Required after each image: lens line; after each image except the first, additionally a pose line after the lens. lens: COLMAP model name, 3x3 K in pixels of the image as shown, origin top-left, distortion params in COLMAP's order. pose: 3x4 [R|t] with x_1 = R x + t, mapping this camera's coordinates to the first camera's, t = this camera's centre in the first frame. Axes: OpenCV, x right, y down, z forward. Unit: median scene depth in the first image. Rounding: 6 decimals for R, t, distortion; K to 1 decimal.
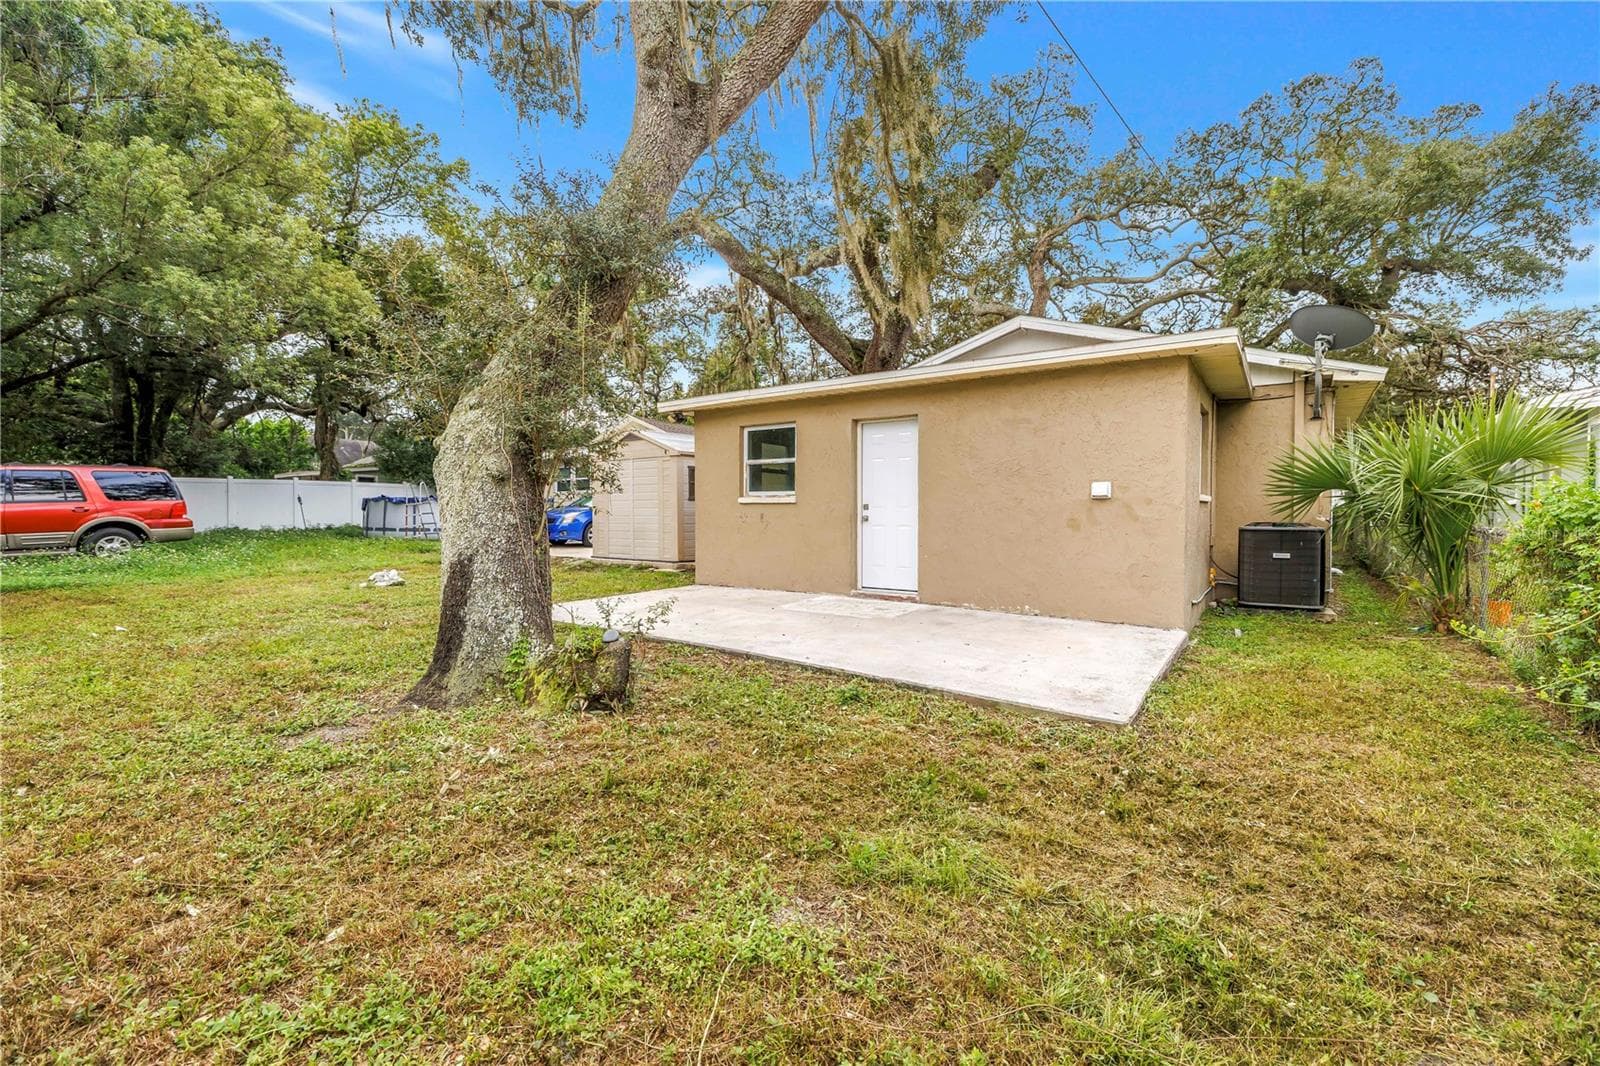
lens RADIAL K [[700.9, 0, 801.6], [0, 700.9, 527.1], [0, 0, 1]] dist [0.001168, -0.000220]
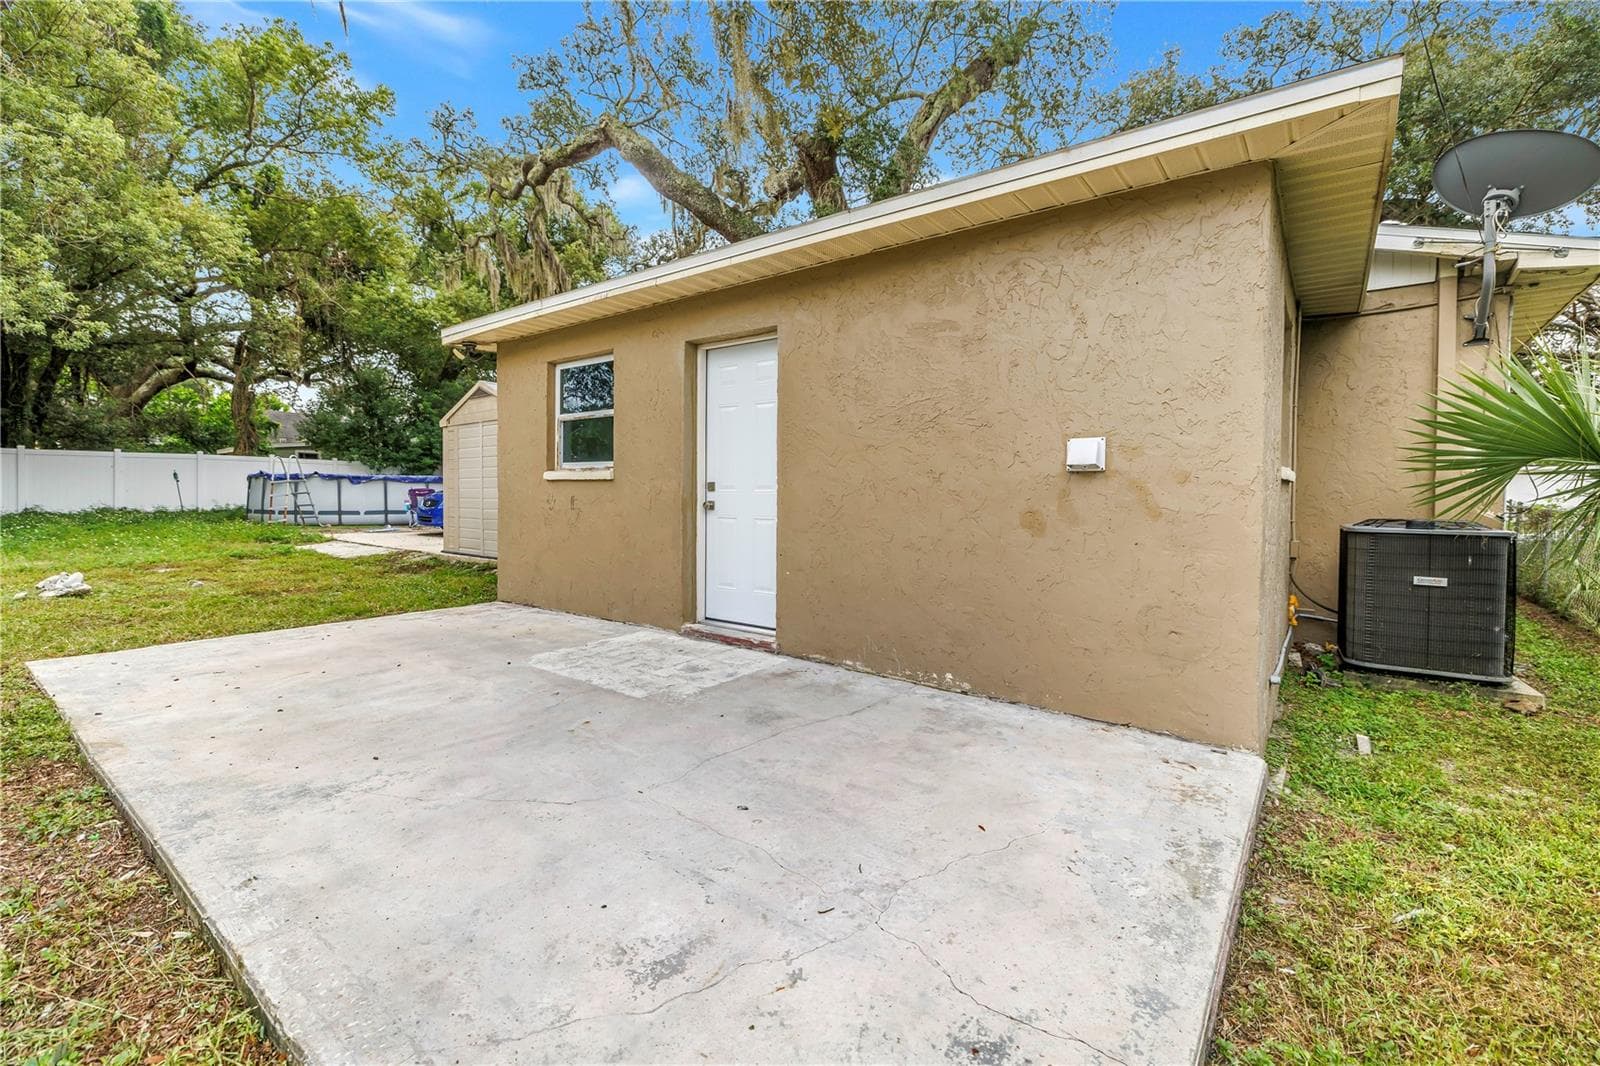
lens RADIAL K [[700.9, 0, 807.5], [0, 700.9, 506.0], [0, 0, 1]] dist [0.001168, -0.000220]
pose [[0.999275, 0.009506, -0.036871, 0.200162], [-0.009776, 0.999927, -0.007162, -0.008522], [0.036800, 0.007518, 0.999294, 0.398811]]
